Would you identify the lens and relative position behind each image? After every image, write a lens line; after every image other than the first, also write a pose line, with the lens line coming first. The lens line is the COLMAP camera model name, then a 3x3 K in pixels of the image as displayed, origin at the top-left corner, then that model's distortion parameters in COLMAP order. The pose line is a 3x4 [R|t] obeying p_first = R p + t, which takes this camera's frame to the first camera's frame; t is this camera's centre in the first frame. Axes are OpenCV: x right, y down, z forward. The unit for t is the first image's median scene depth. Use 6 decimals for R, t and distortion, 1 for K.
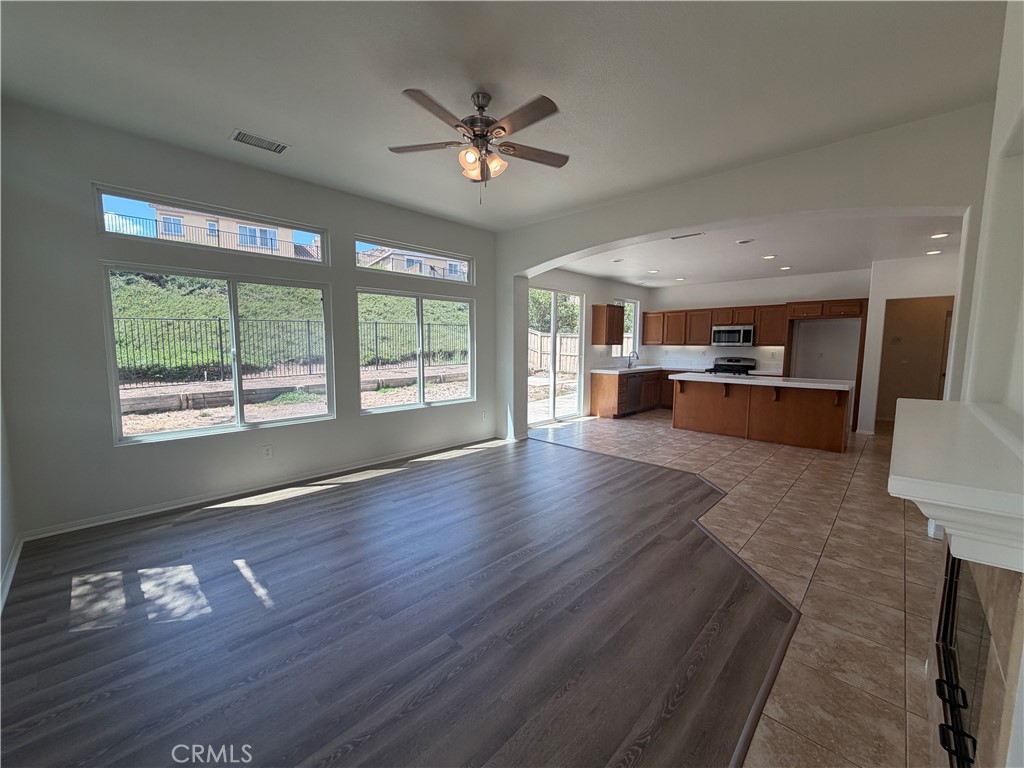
lens RADIAL K [[407.5, 0, 510.2], [0, 407.5, 382.3], [0, 0, 1]] dist [0.001482, -0.000382]
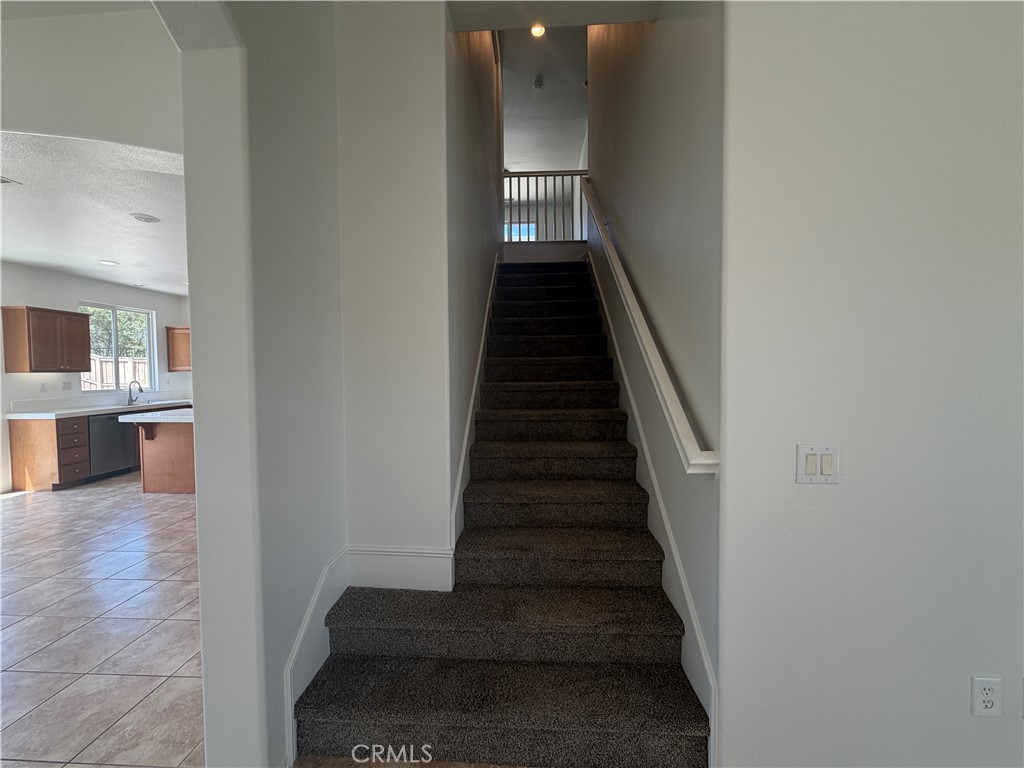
lens RADIAL K [[407.5, 0, 507.4], [0, 407.5, 384.0], [0, 0, 1]] dist [0.001482, -0.000382]
pose [[0.763396, -0.035607, 0.644948, 0.451921], [0.074743, 0.996642, -0.033446, -0.000645], [-0.641592, 0.073738, 0.763494, 0.084975]]
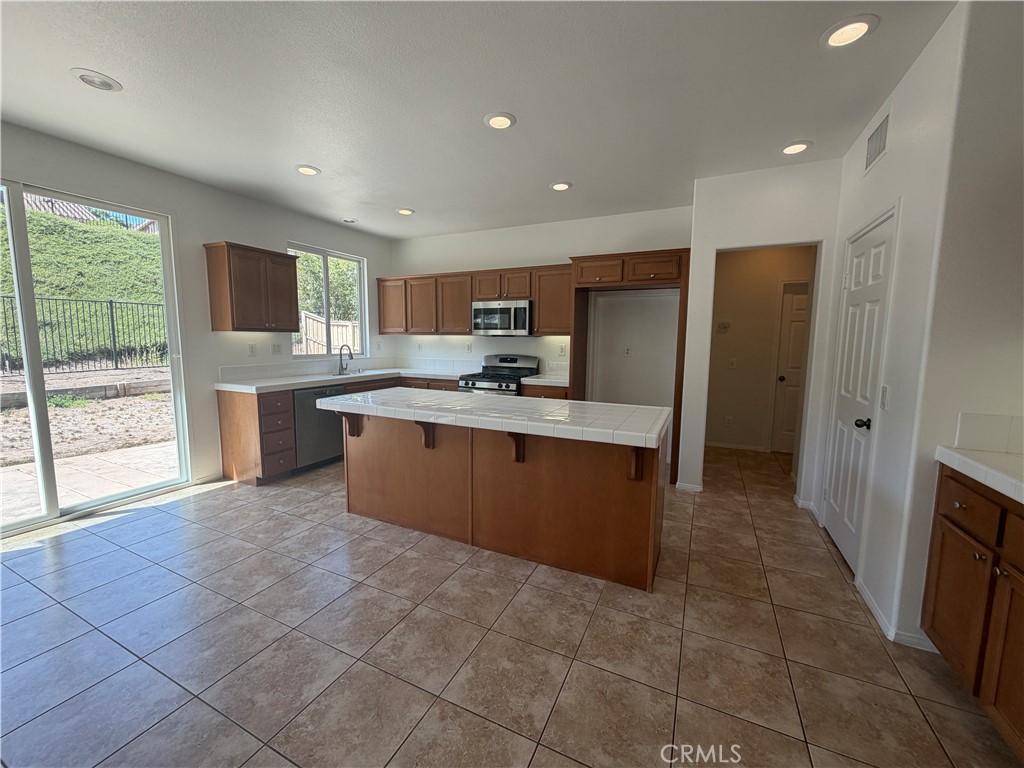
lens RADIAL K [[407.5, 0, 509.5], [0, 407.5, 381.5], [0, 0, 1]] dist [0.001482, -0.000382]
pose [[0.950450, -0.029704, 0.309454, 0.456549], [0.025667, 0.999524, 0.017111, -0.039518], [-0.309815, -0.008321, 0.950760, 0.533880]]
